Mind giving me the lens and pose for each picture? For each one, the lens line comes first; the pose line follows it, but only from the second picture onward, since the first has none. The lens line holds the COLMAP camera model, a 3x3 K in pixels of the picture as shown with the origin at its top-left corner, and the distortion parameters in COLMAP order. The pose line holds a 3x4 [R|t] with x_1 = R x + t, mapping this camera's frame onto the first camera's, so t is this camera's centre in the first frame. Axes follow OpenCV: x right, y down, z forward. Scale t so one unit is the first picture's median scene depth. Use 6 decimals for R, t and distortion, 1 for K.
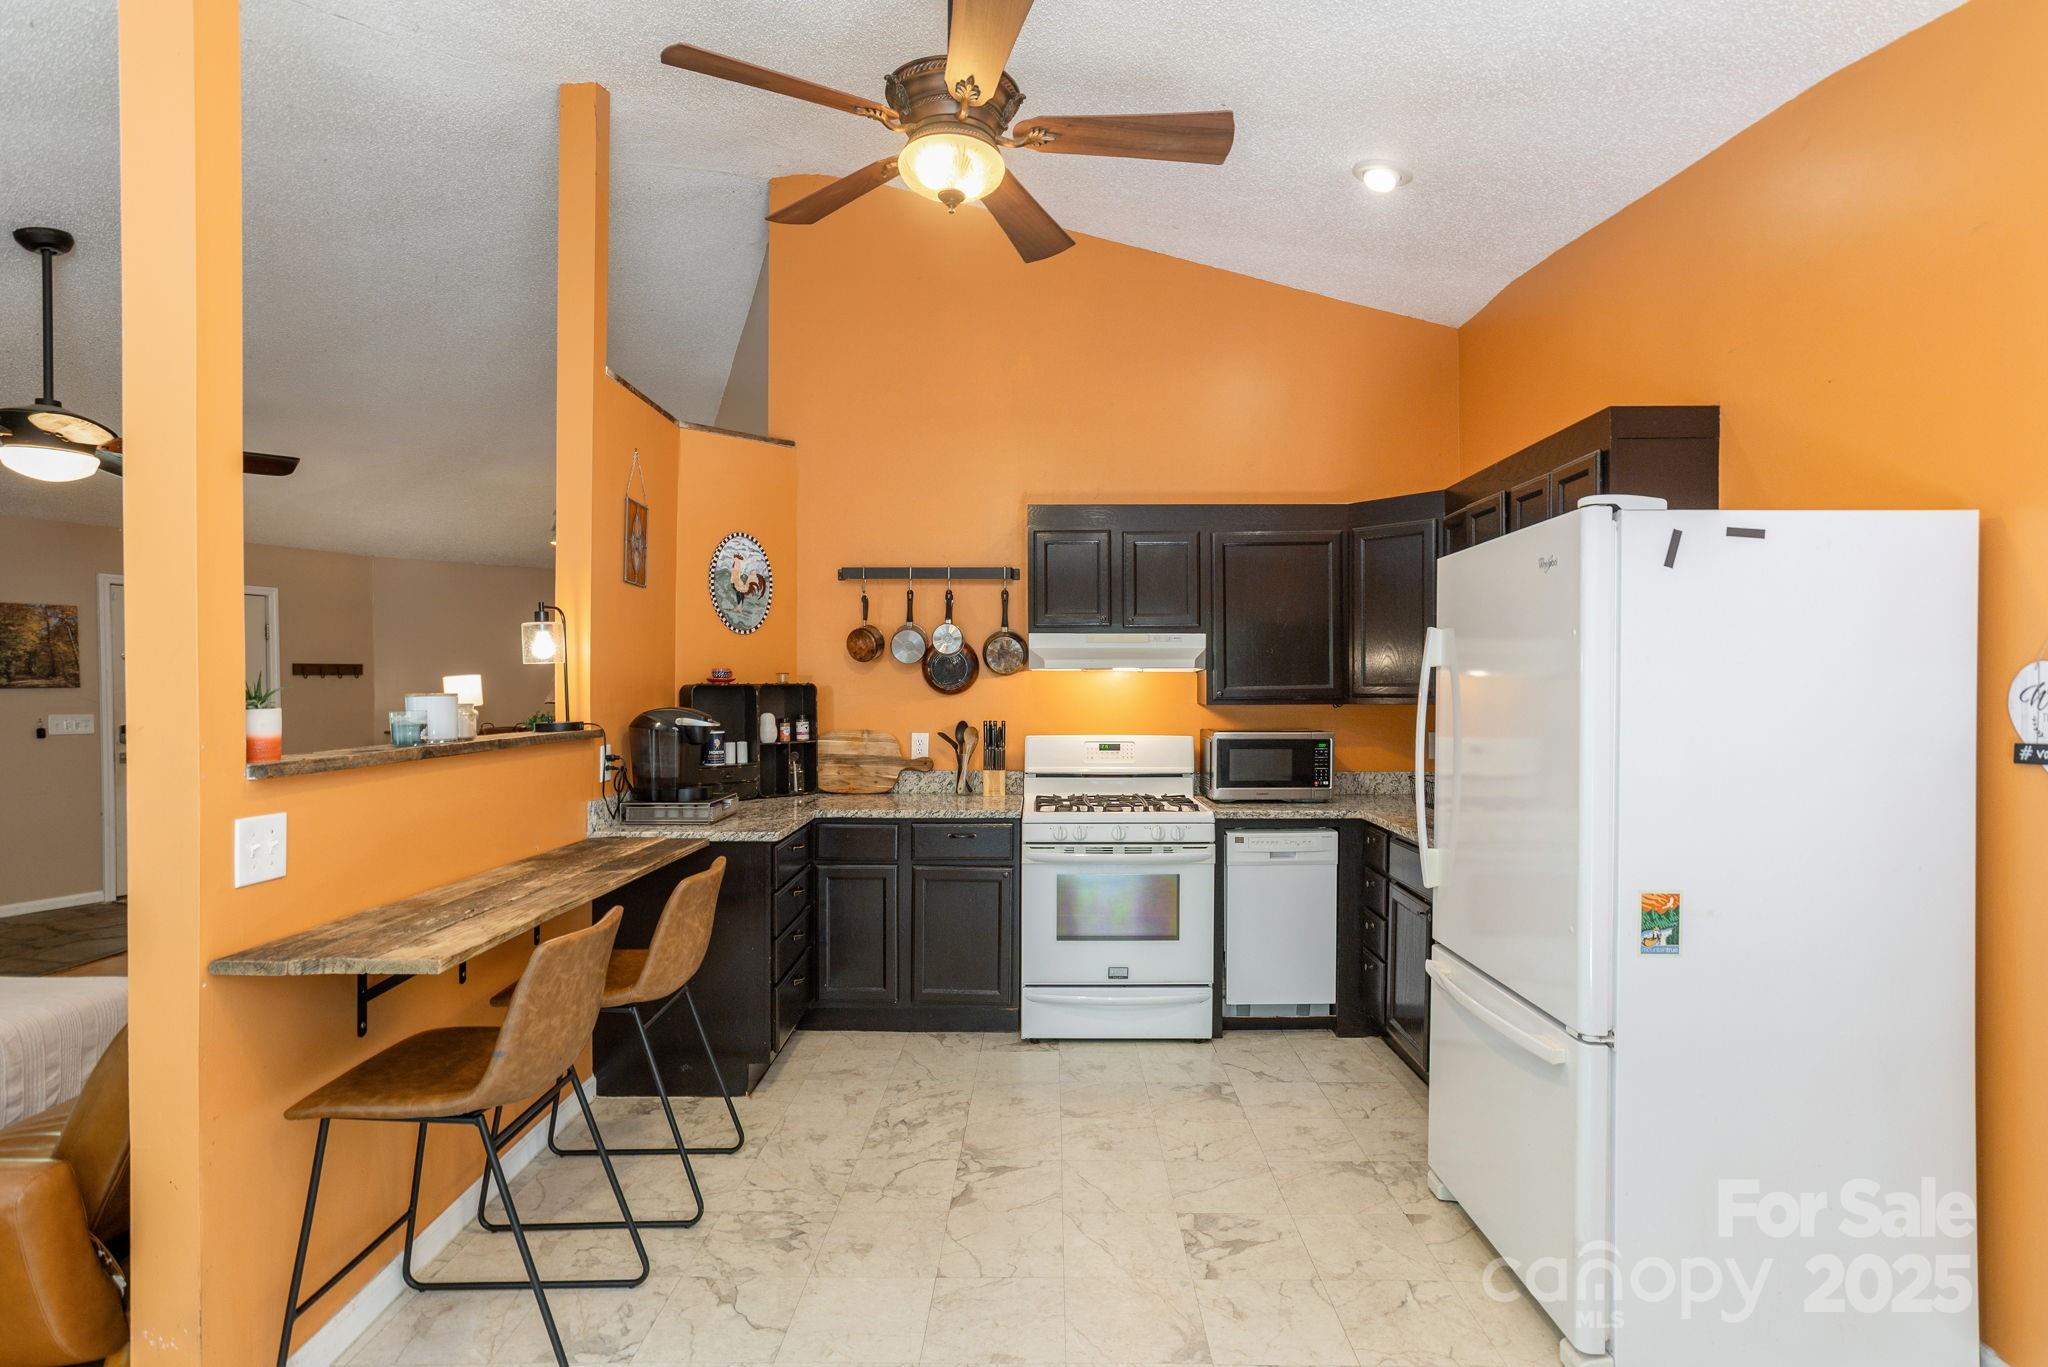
lens RADIAL K [[950.7, 0, 1024.0], [0, 950.7, 683.5], [0, 0, 1]] dist [-0.000237, -0.000007]
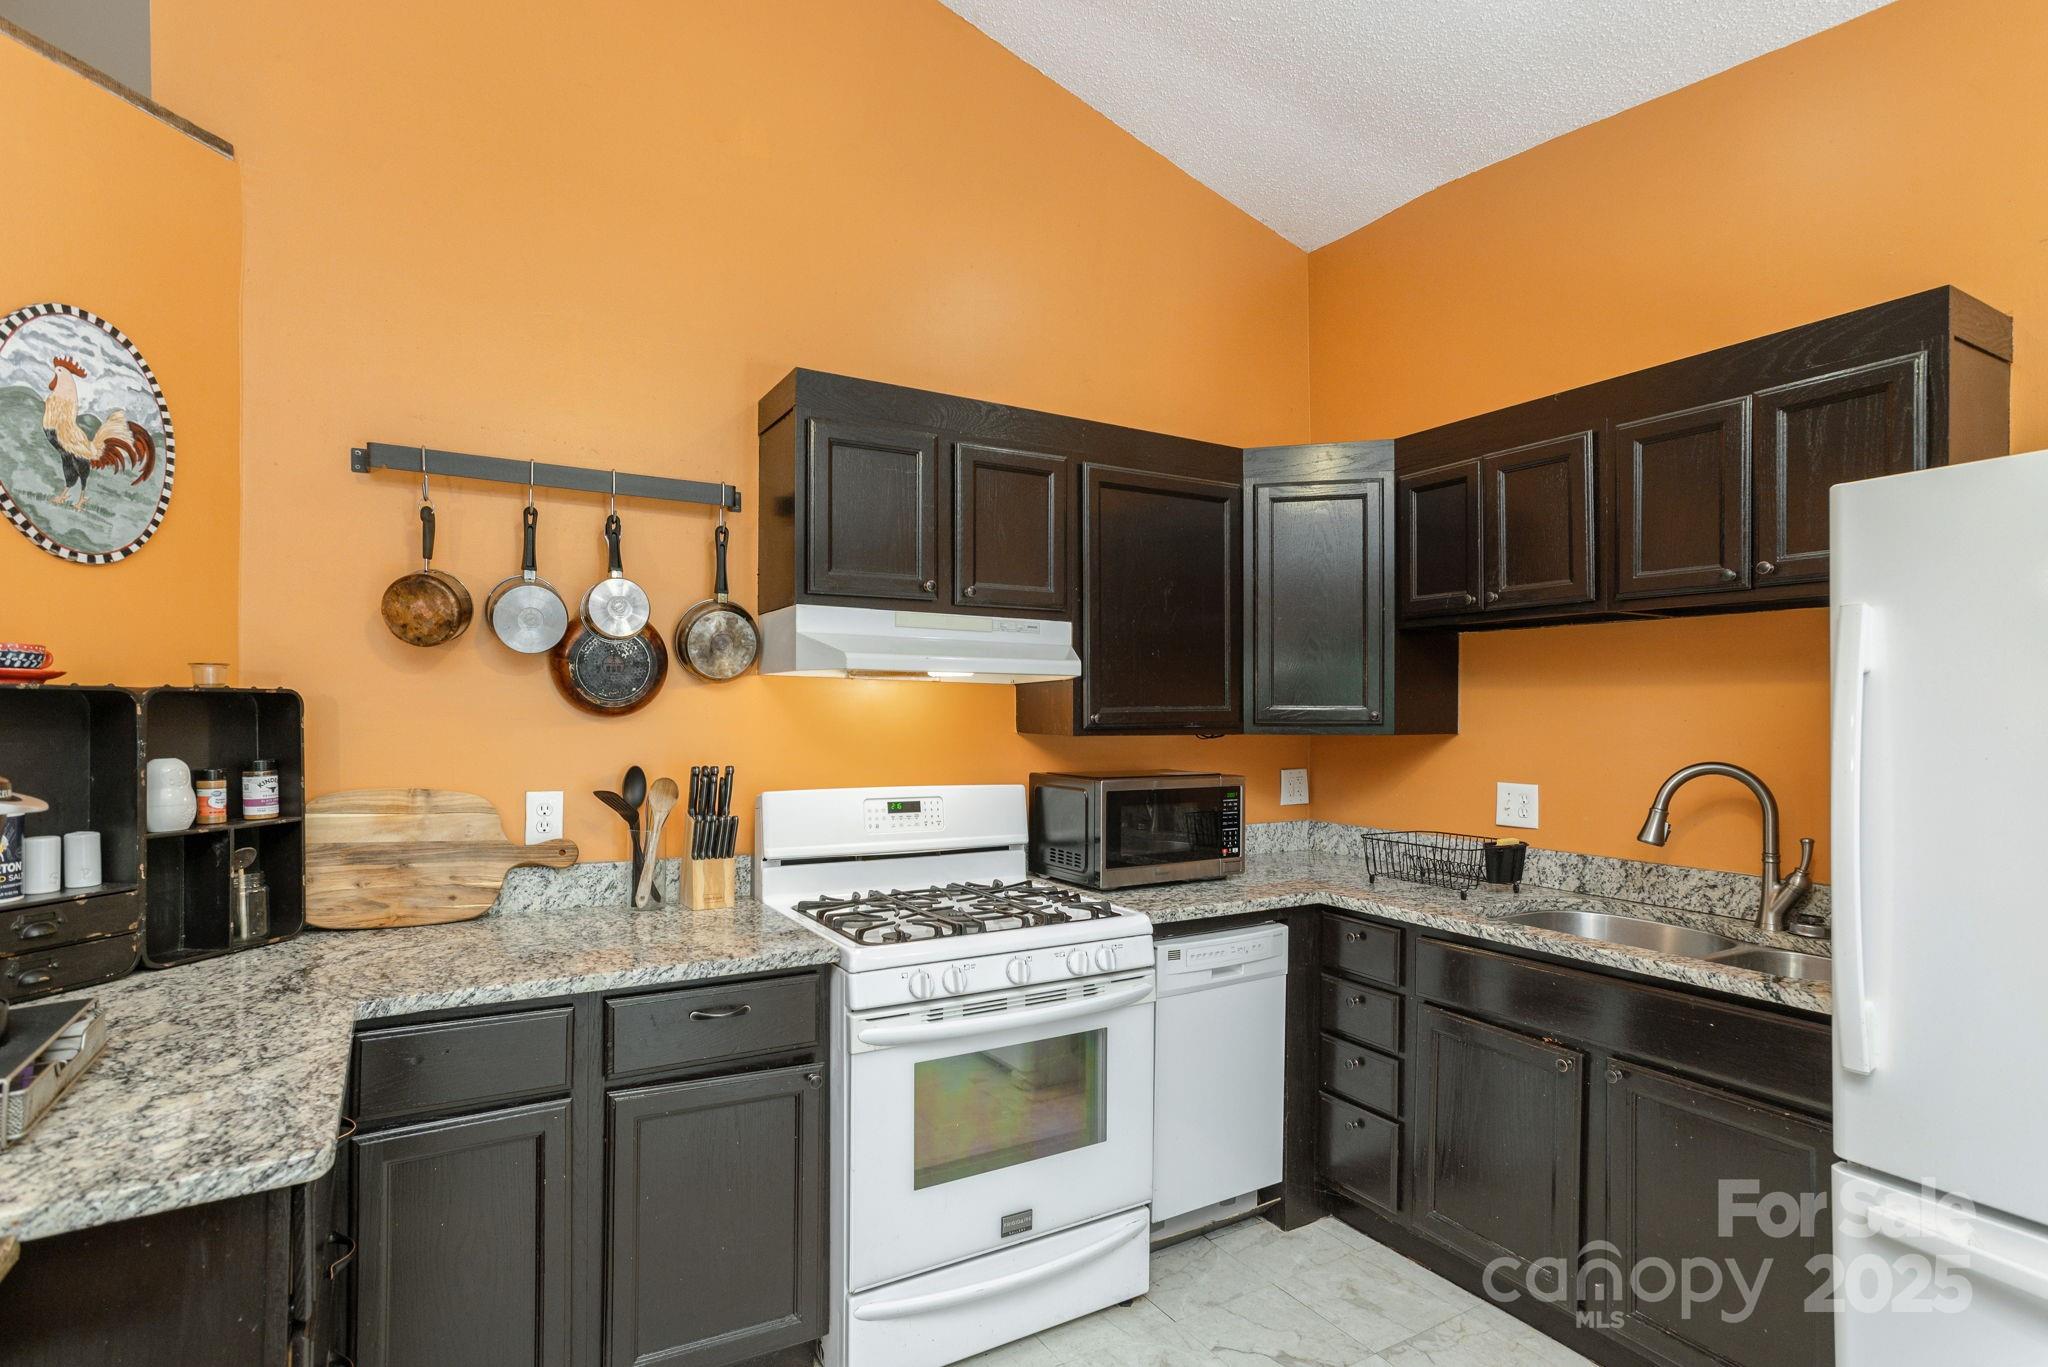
lens RADIAL K [[1008.0, 0, 1025.2], [0, 1008.0, 707.7], [0, 0, 1]] dist [-0.029015, 0.033468]
pose [[0.859192, 0.011269, 0.511529, -0.167494], [-0.014013, 0.999901, 0.001509, 0.002873], [-0.511461, -0.008465, 0.859265, 0.419922]]
